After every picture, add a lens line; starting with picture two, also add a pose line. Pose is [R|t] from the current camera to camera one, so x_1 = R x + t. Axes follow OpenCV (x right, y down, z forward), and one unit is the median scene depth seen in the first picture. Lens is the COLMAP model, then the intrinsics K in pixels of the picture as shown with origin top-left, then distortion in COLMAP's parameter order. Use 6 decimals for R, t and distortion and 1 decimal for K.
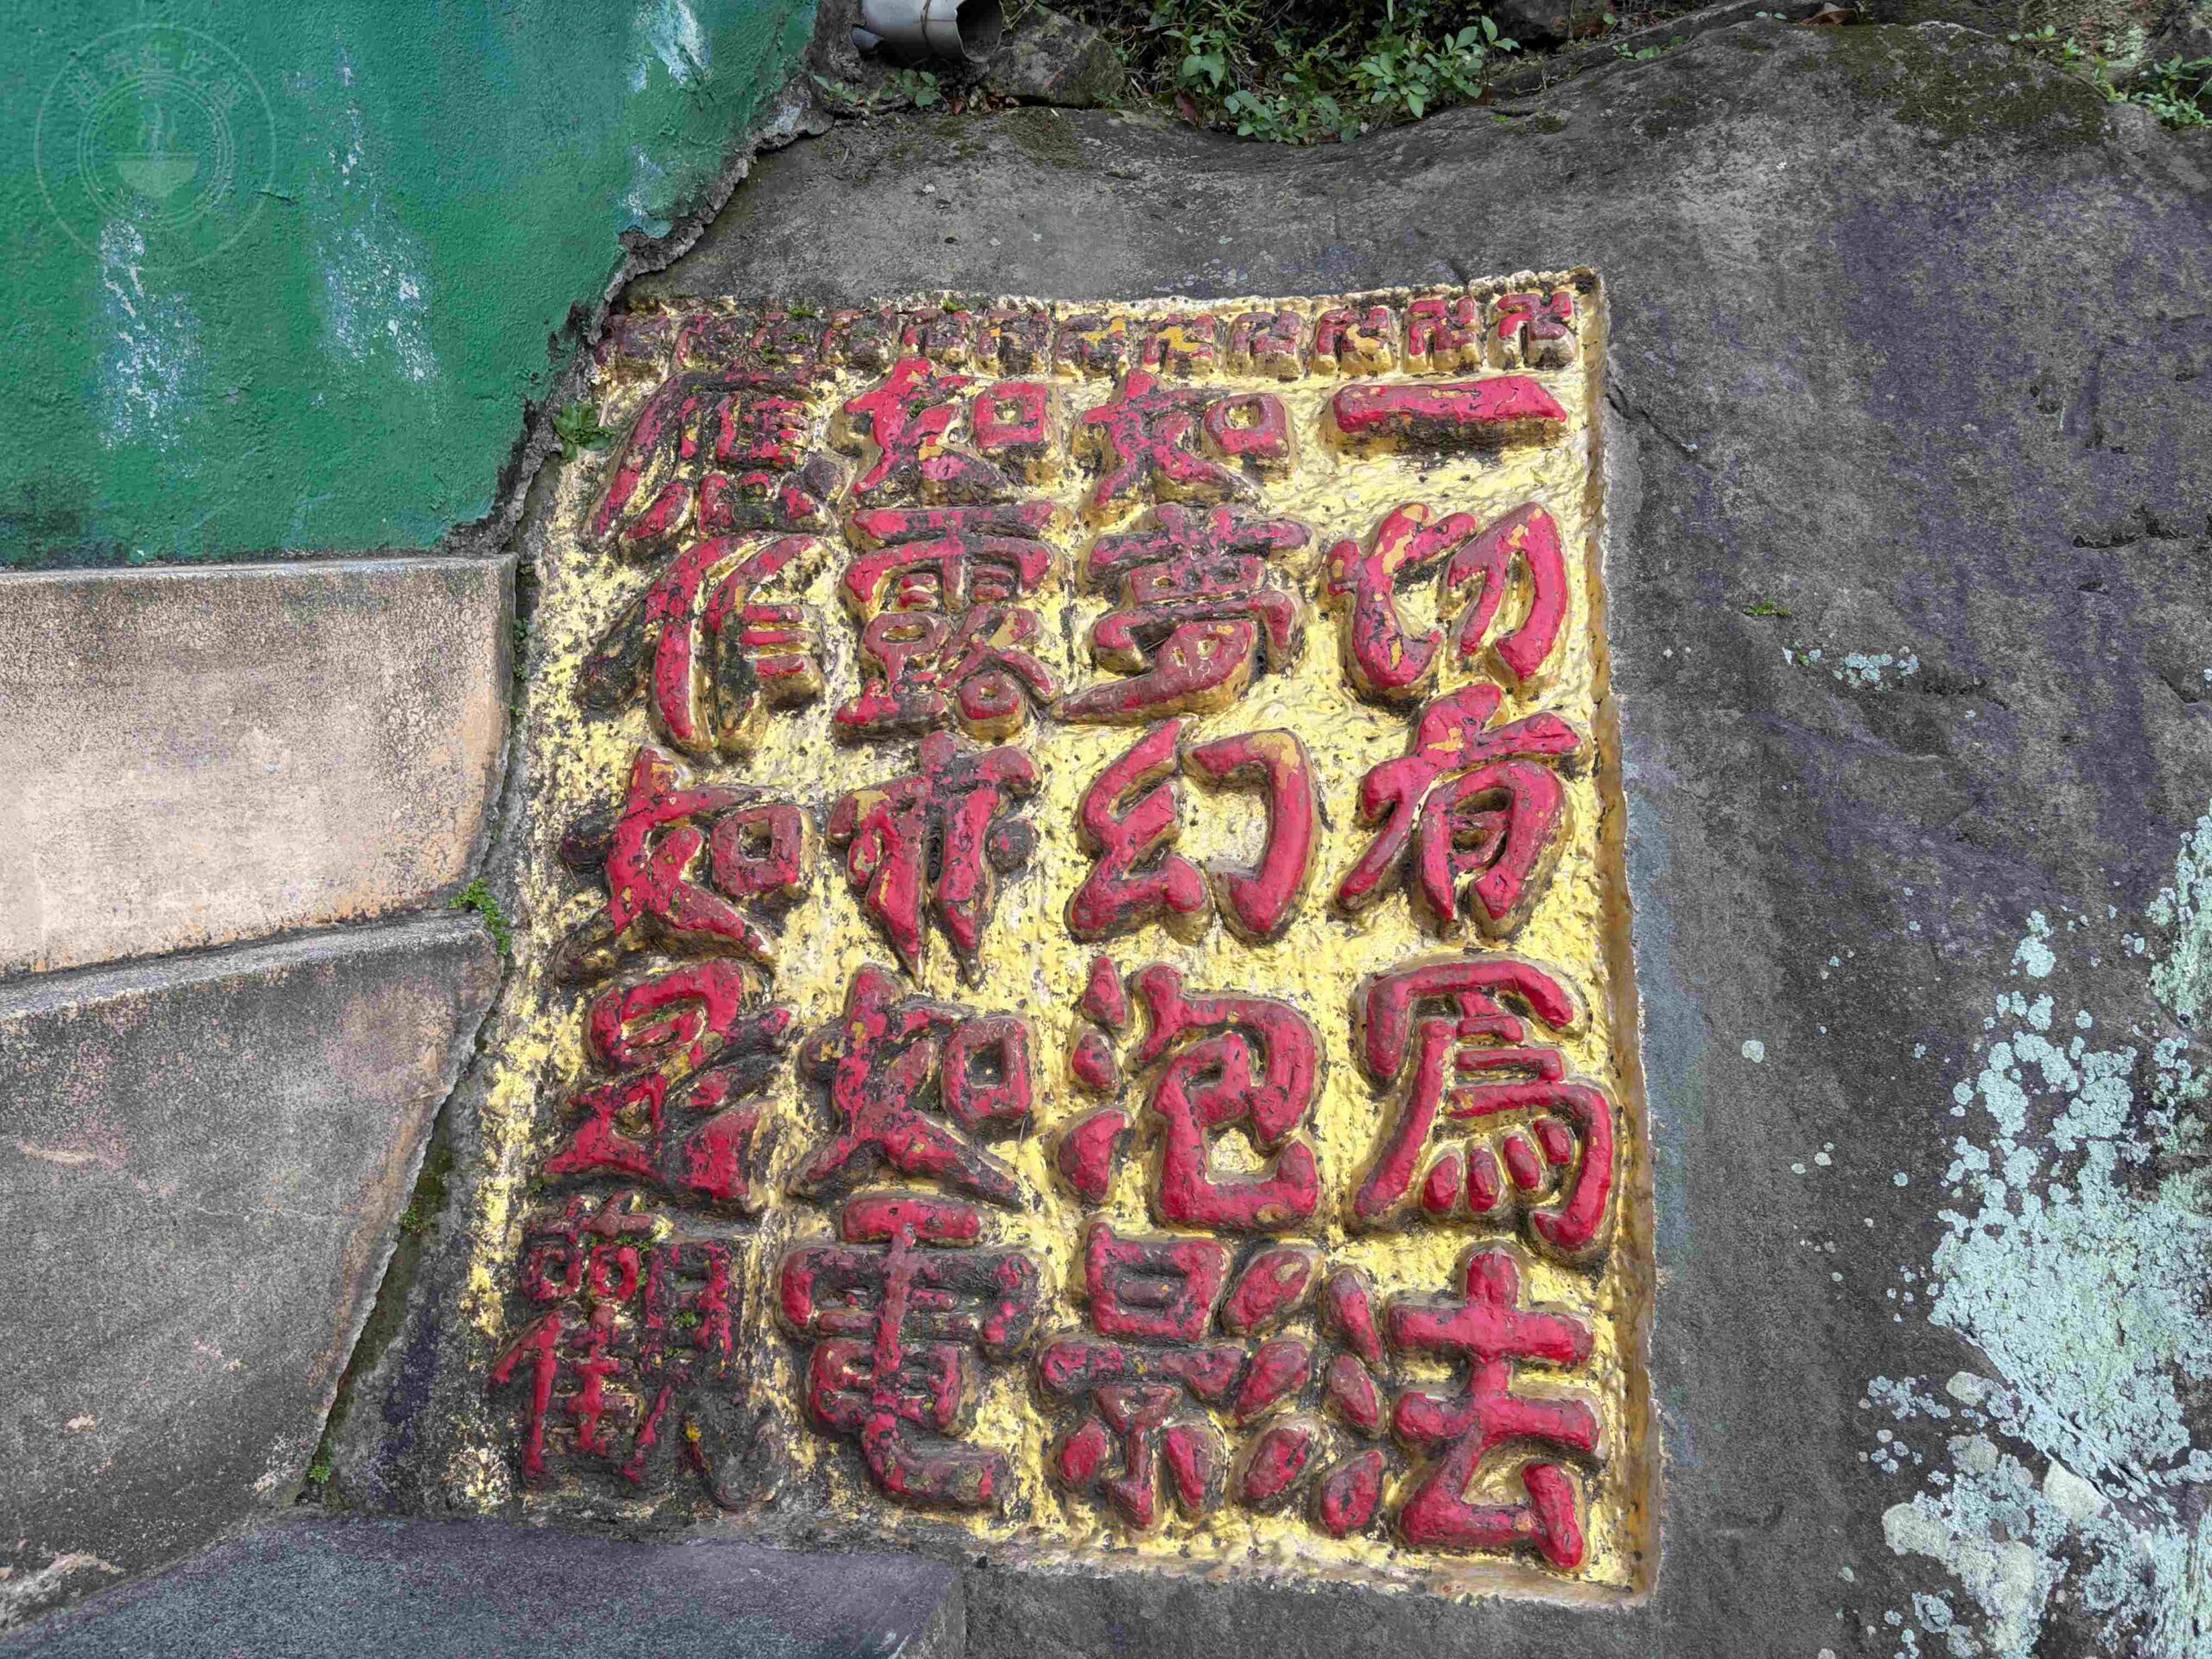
lens RADIAL K [[1665.9, 0, 1105.9], [0, 1665.9, 823.8], [0, 0, 1]] dist [0.048704, -0.041826]
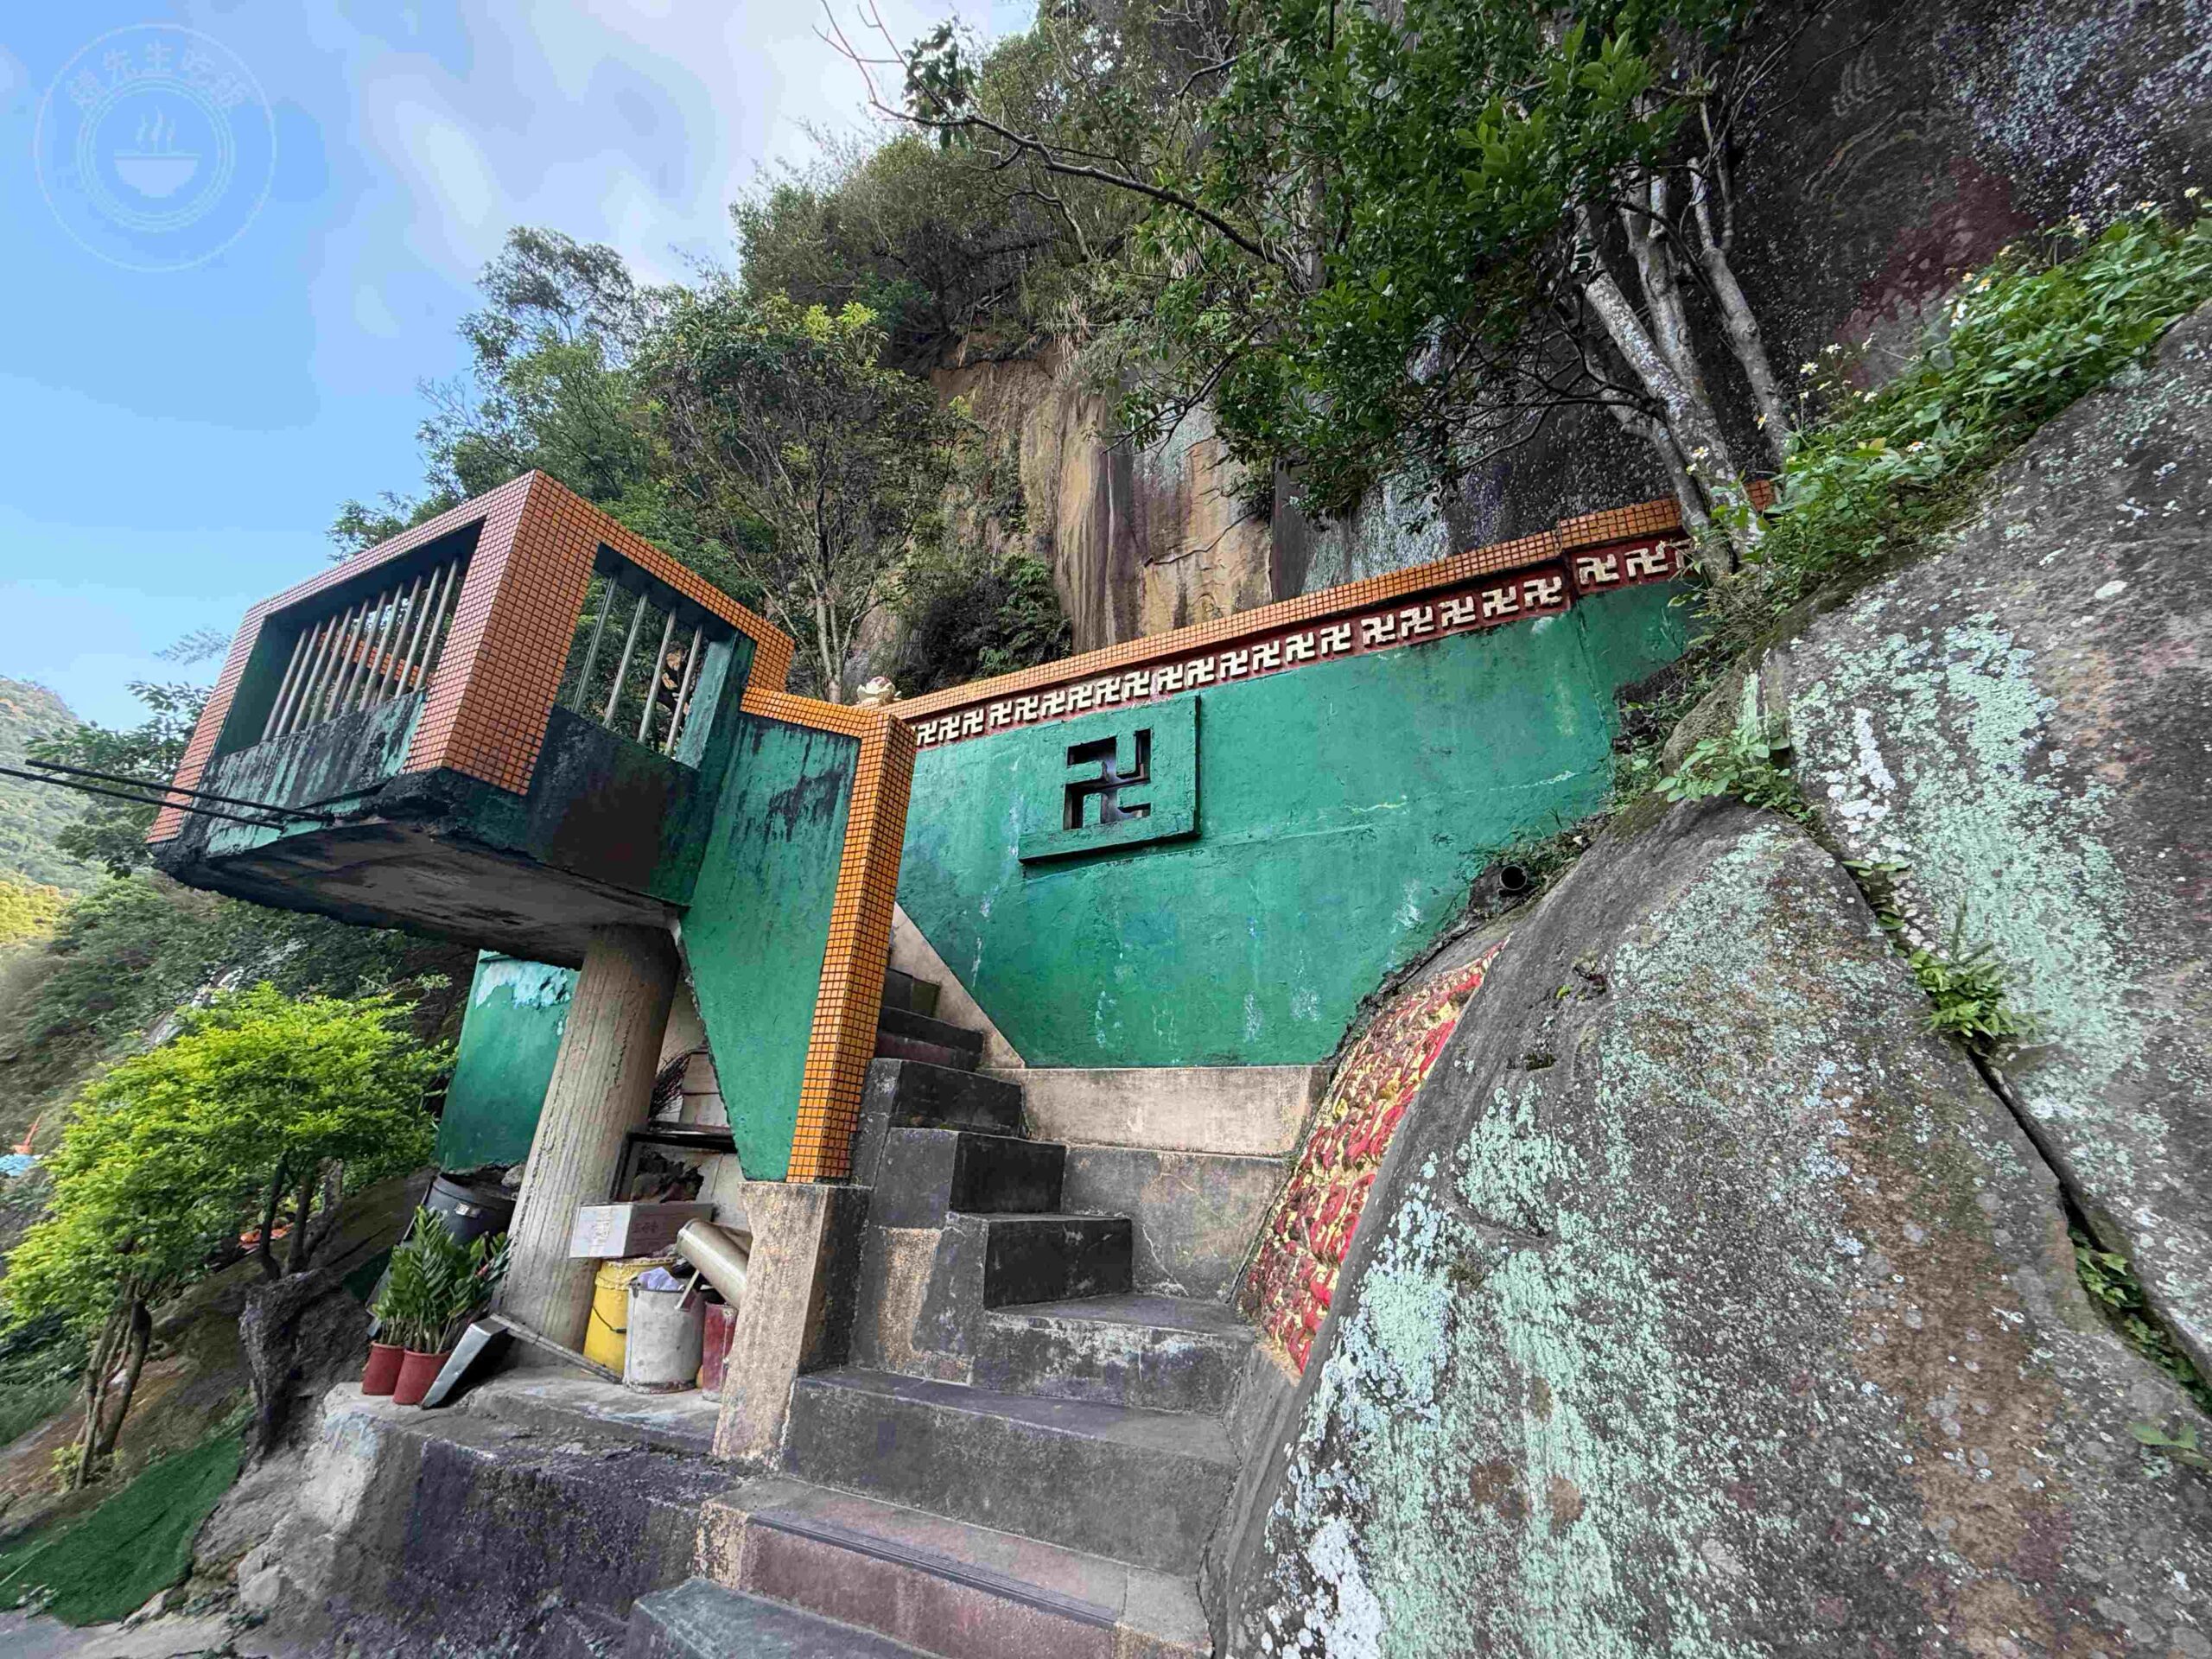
lens RADIAL K [[889.4, 0, 1106.5], [0, 889.4, 831.7], [0, 0, 1]] dist [-0.001652, -0.000121]
pose [[0.157487, -0.314119, -0.936230, 1.870408], [-0.214394, 0.914573, -0.342916, 0.174150], [0.963967, 0.254727, 0.076688, 0.298711]]
